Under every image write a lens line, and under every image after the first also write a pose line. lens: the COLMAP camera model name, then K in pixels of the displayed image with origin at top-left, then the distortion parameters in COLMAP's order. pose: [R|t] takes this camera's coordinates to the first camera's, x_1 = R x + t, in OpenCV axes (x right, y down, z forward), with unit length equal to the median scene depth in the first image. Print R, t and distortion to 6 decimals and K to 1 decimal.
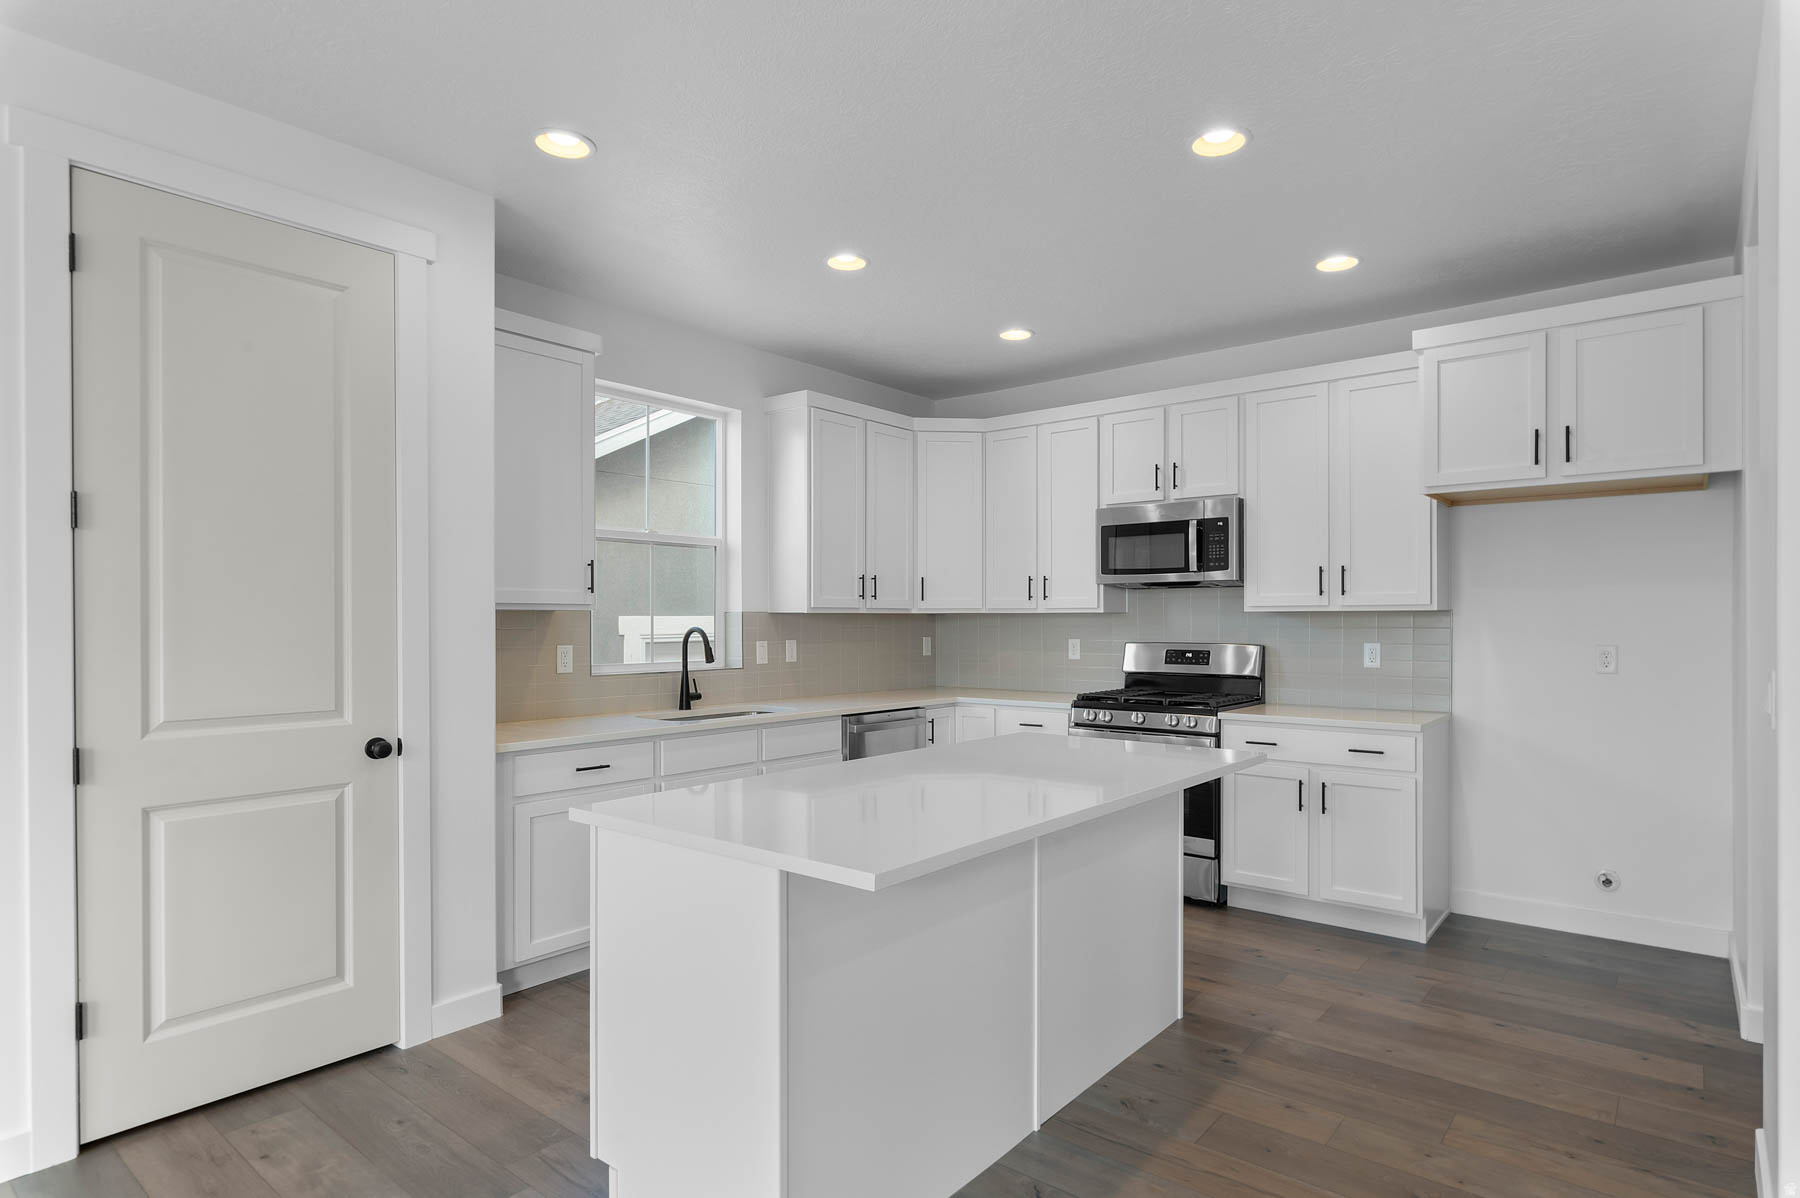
lens RADIAL K [[964.2, 0, 899.0], [0, 964.2, 622.1], [0, 0, 1]] dist [-0.000882, -0.000481]
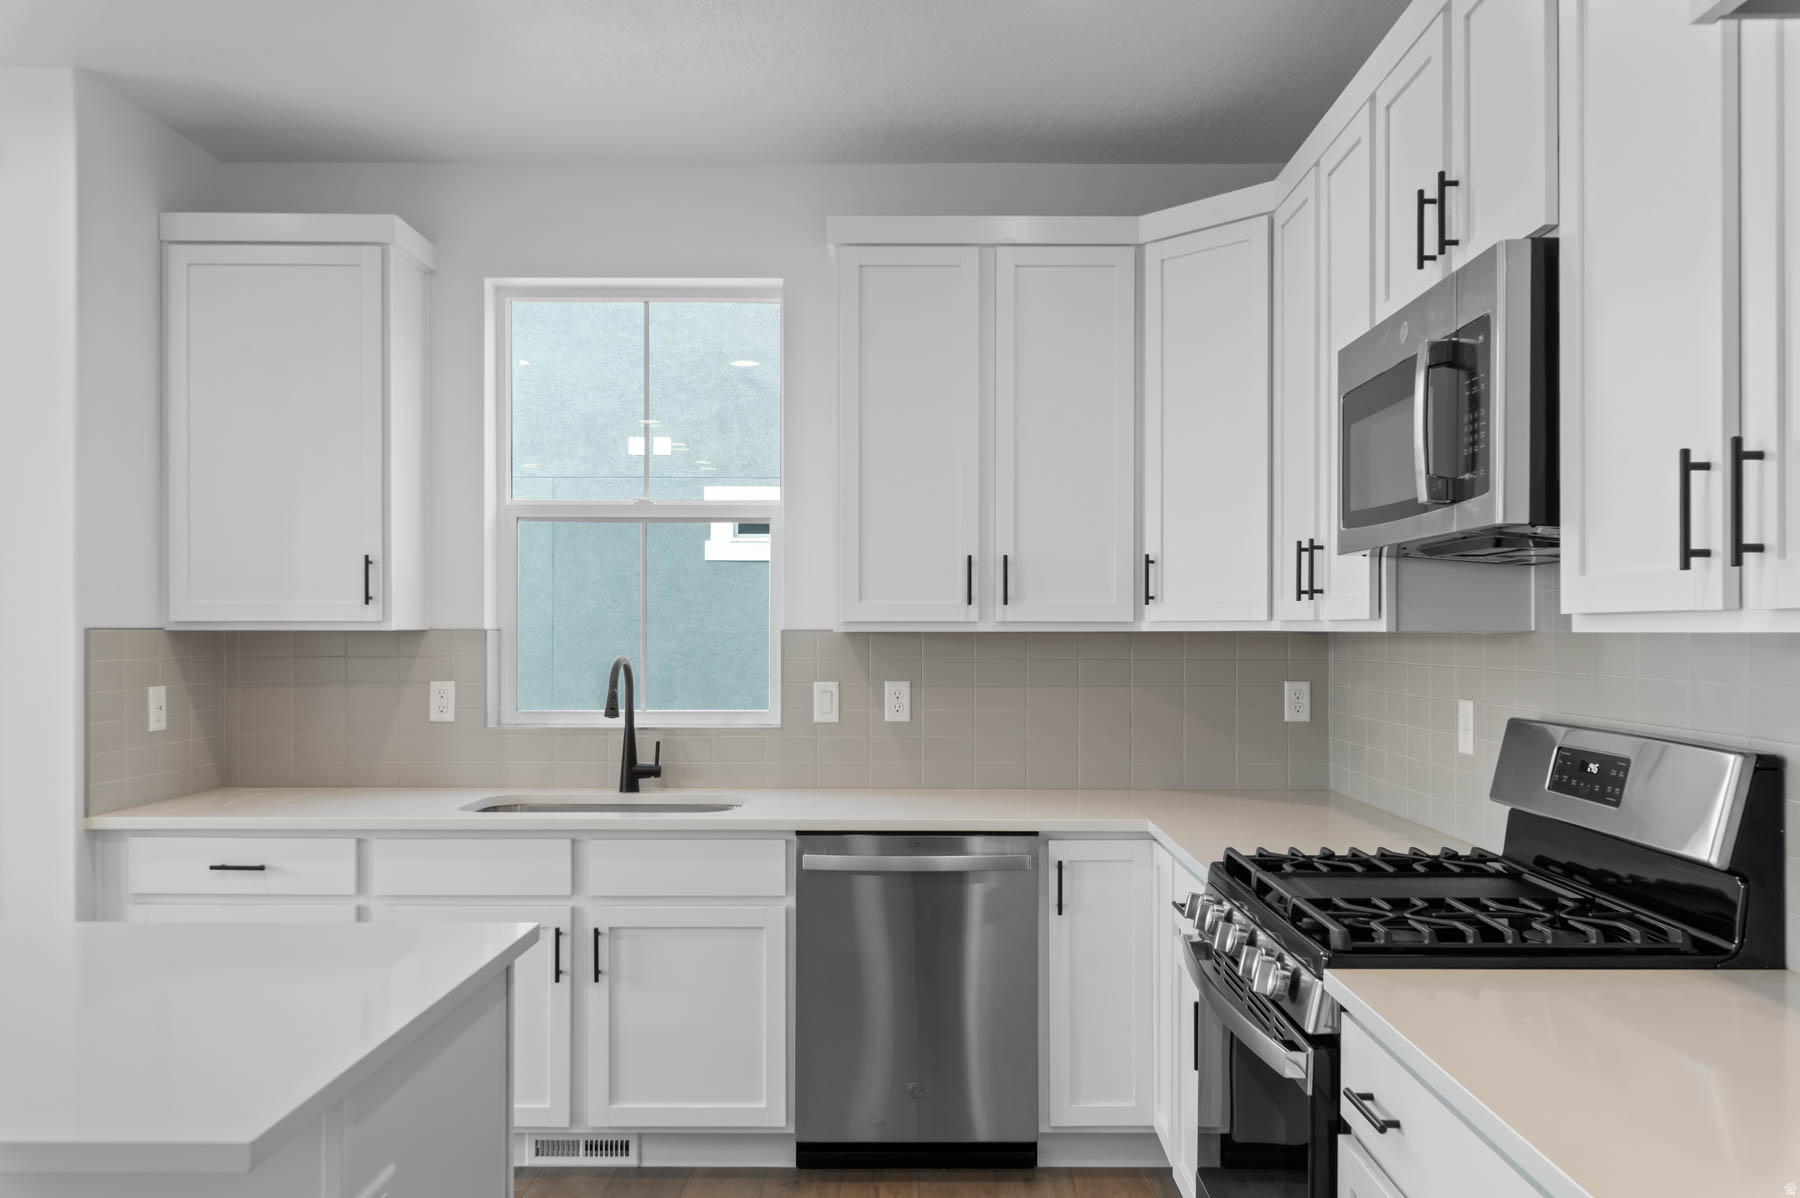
lens RADIAL K [[1345.0, 0, 905.2], [0, 1345.0, 622.7], [0, 0, 1]] dist [0.001816, 0.001762]
pose [[0.632020, -0.004448, -0.774940, 0.583454], [-0.002519, 0.999966, -0.007793, -0.010421], [0.774948, 0.006878, 0.631987, 0.642993]]
